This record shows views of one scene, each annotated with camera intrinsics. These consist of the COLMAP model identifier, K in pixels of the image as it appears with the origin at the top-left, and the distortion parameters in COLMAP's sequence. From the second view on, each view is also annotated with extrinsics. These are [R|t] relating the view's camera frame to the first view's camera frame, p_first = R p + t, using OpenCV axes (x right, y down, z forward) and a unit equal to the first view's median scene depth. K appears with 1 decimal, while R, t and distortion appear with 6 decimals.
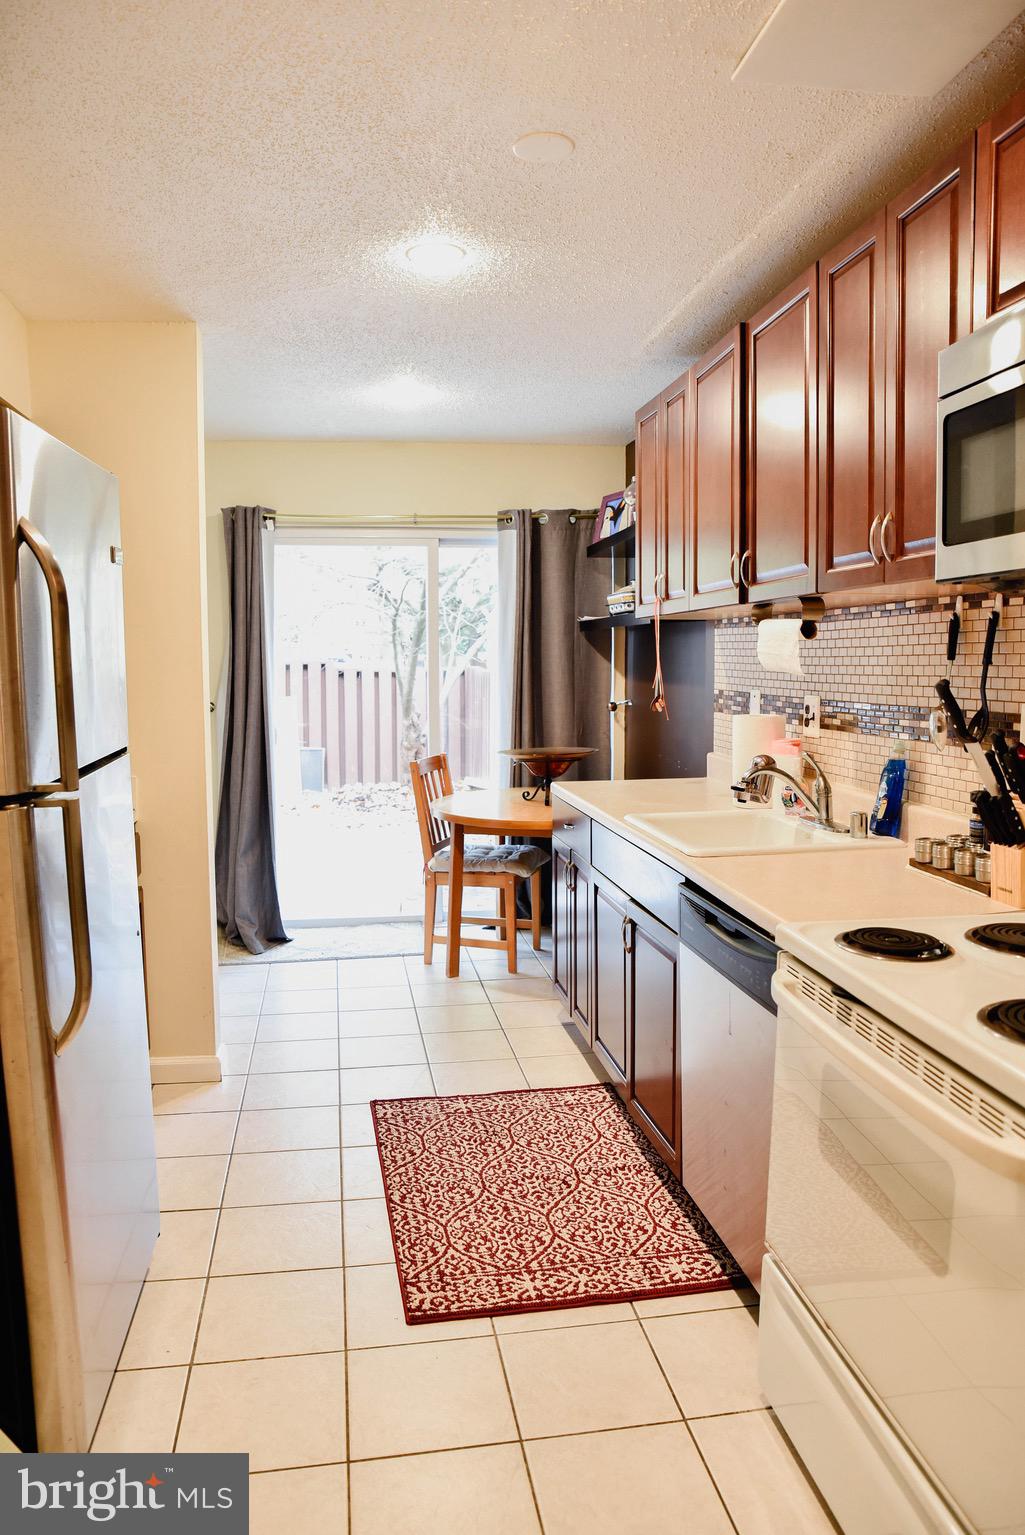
lens RADIAL K [[1068.6, 0, 507.8], [0, 1068.6, 761.2], [0, 0, 1]] dist [-0.135951, 0.102274]
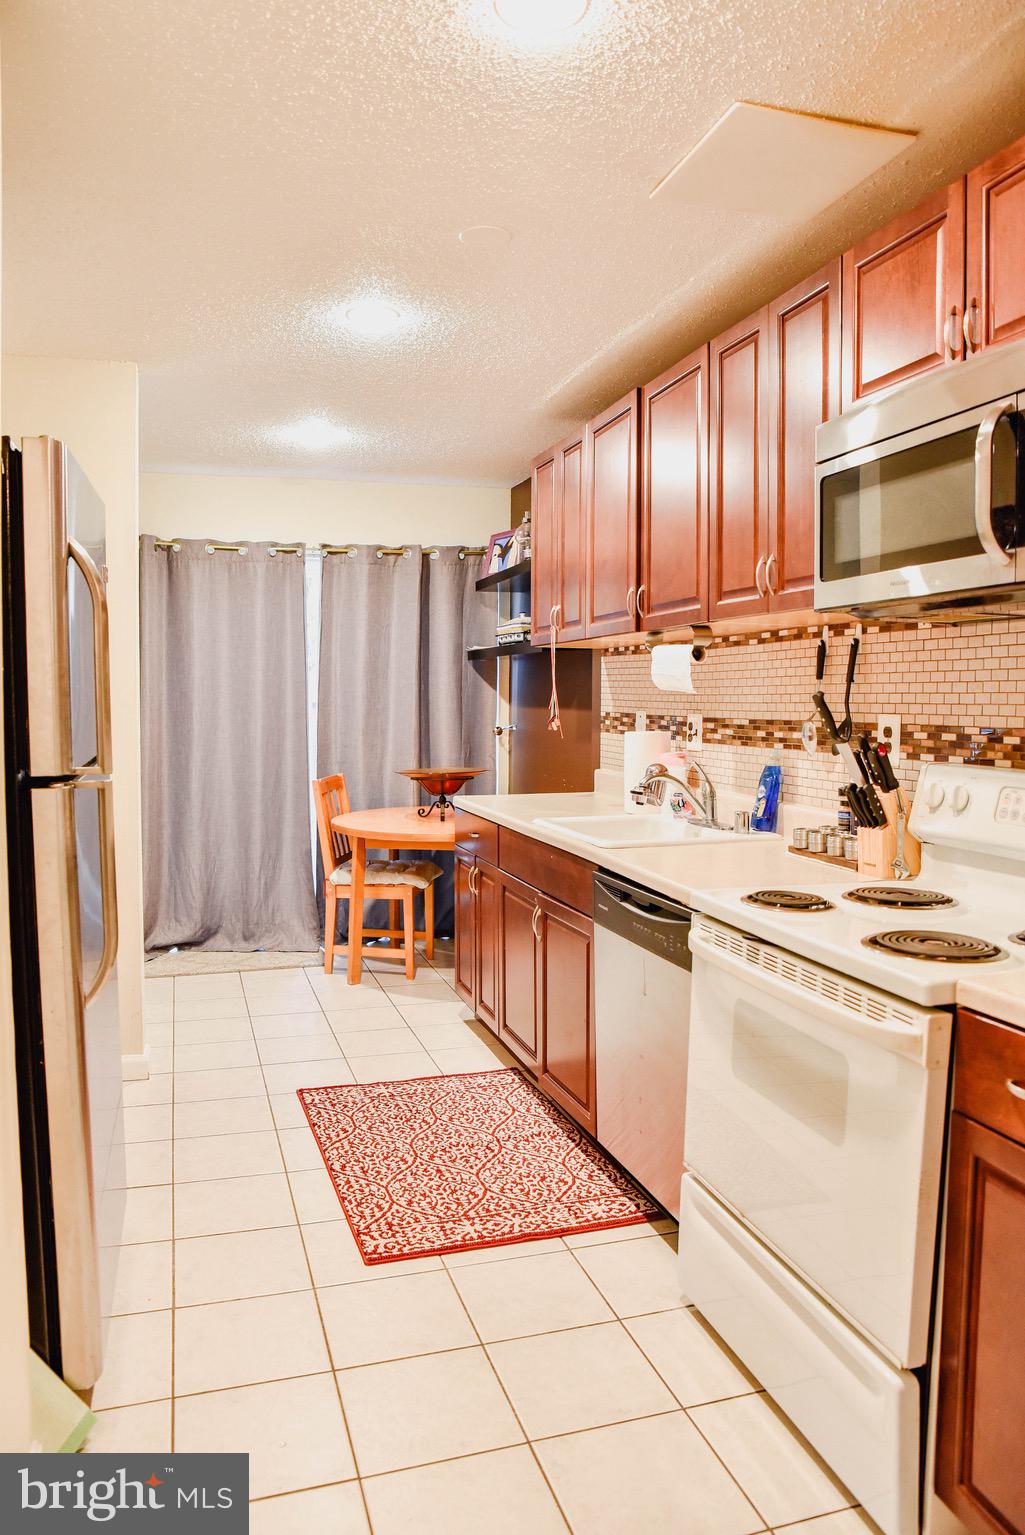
lens RADIAL K [[1068.6, 0, 507.8], [0, 1068.6, 761.2], [0, 0, 1]] dist [-0.135951, 0.102274]
pose [[0.990309, 0.002151, 0.138862, -0.083867], [0.002691, 0.999395, -0.034672, 0.033252], [-0.138852, 0.034709, 0.989705, -0.121457]]
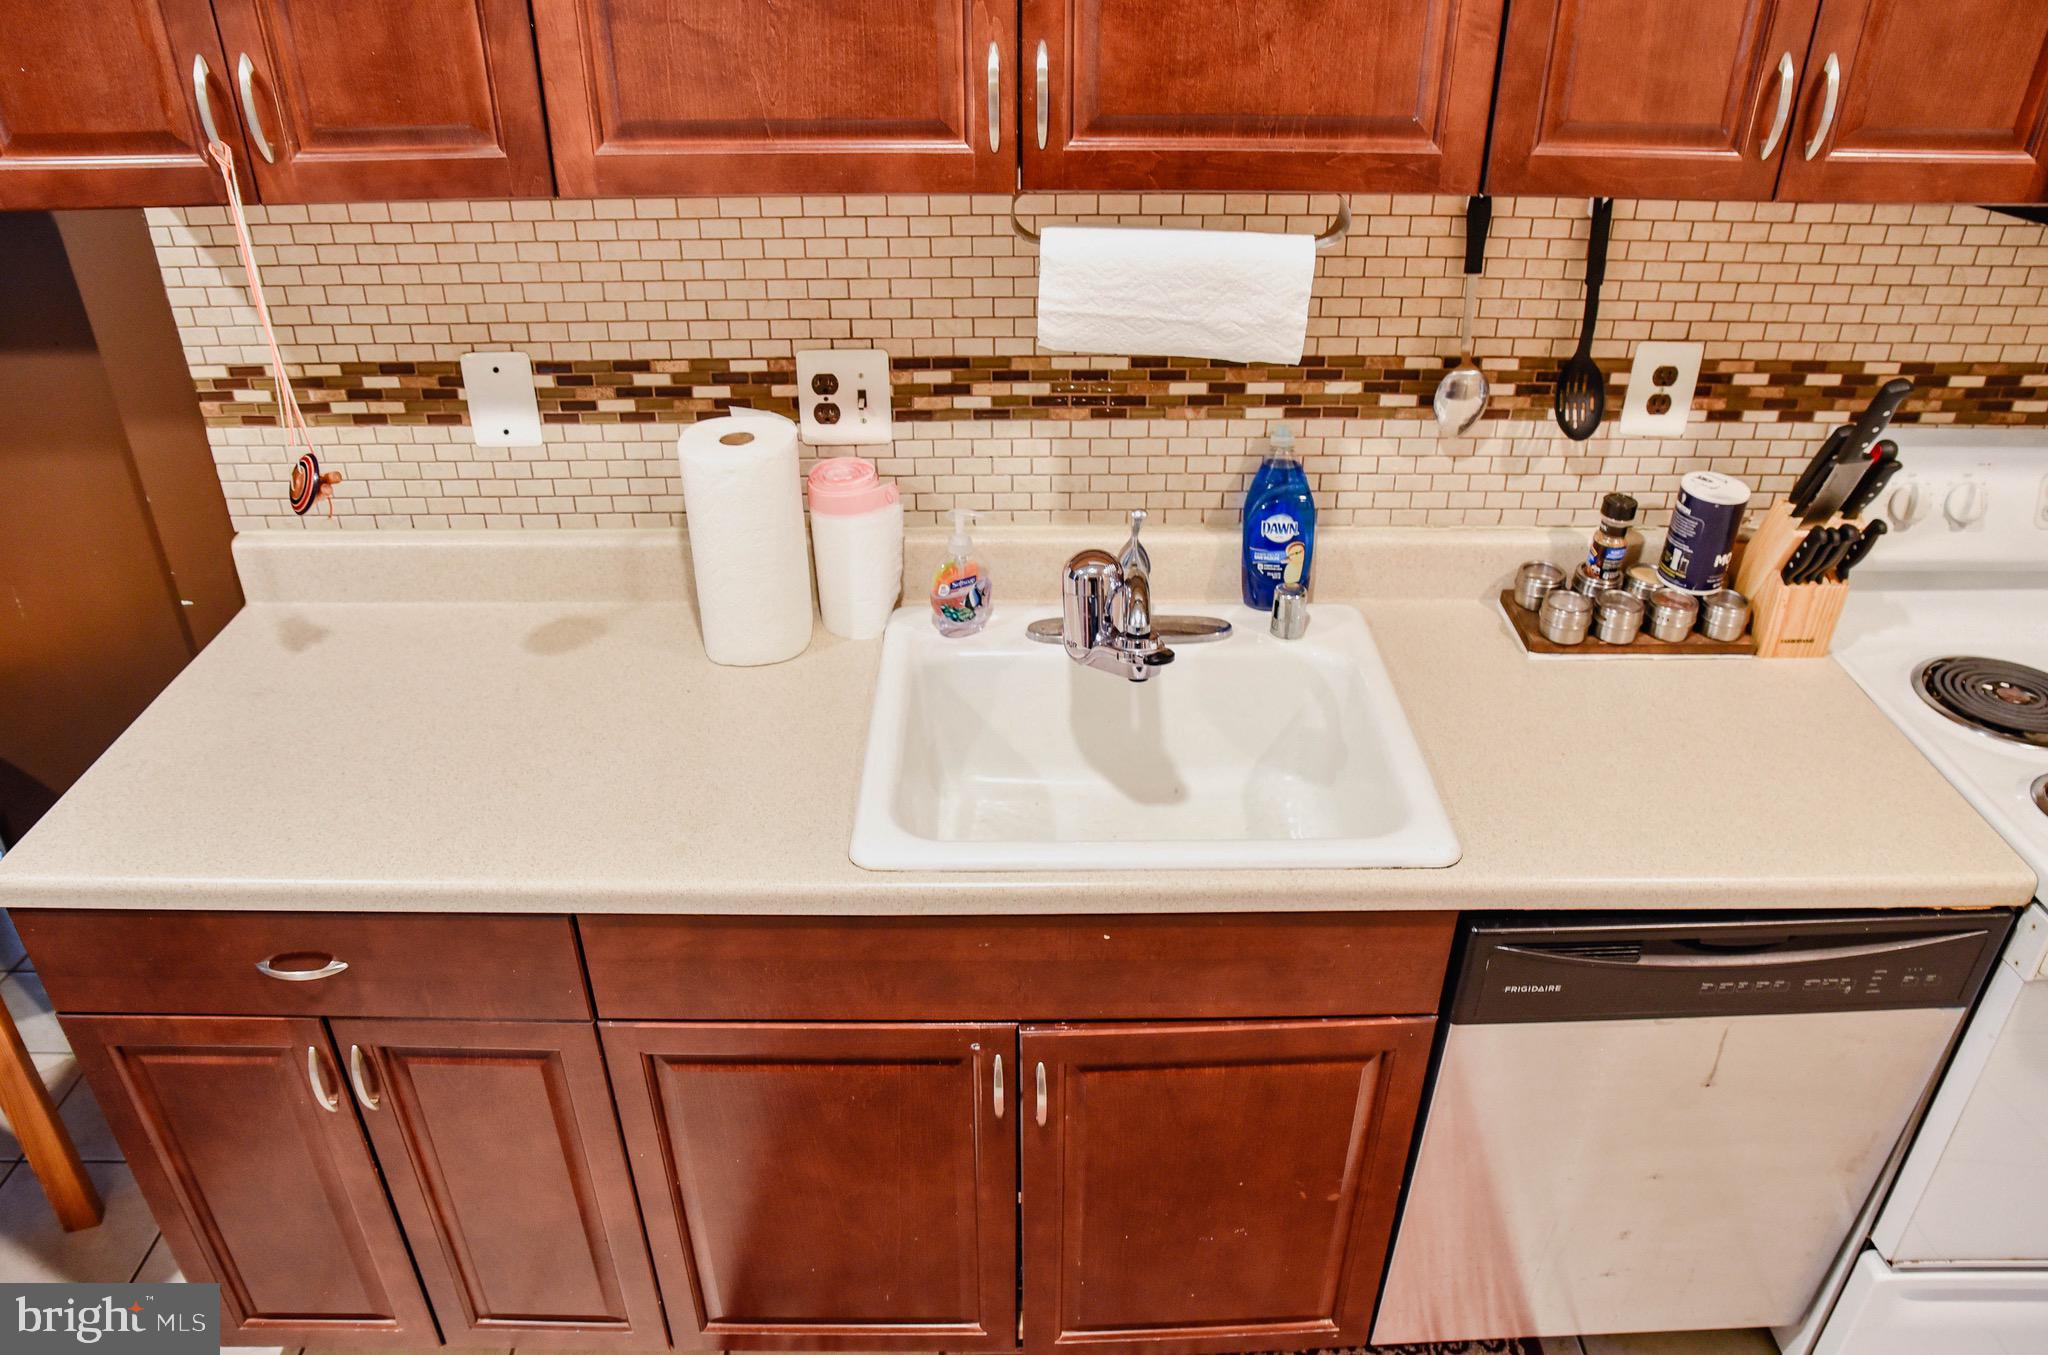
lens RADIAL K [[1451.8, 0, 1032.8], [0, 1451.8, 684.3], [0, 0, 1]] dist [-0.136649, 0.095522]
pose [[0.146993, -0.502069, 0.852244, -0.304107], [0.090693, 0.864815, 0.493832, -0.268427], [-0.984971, 0.004703, 0.172656, 1.002353]]
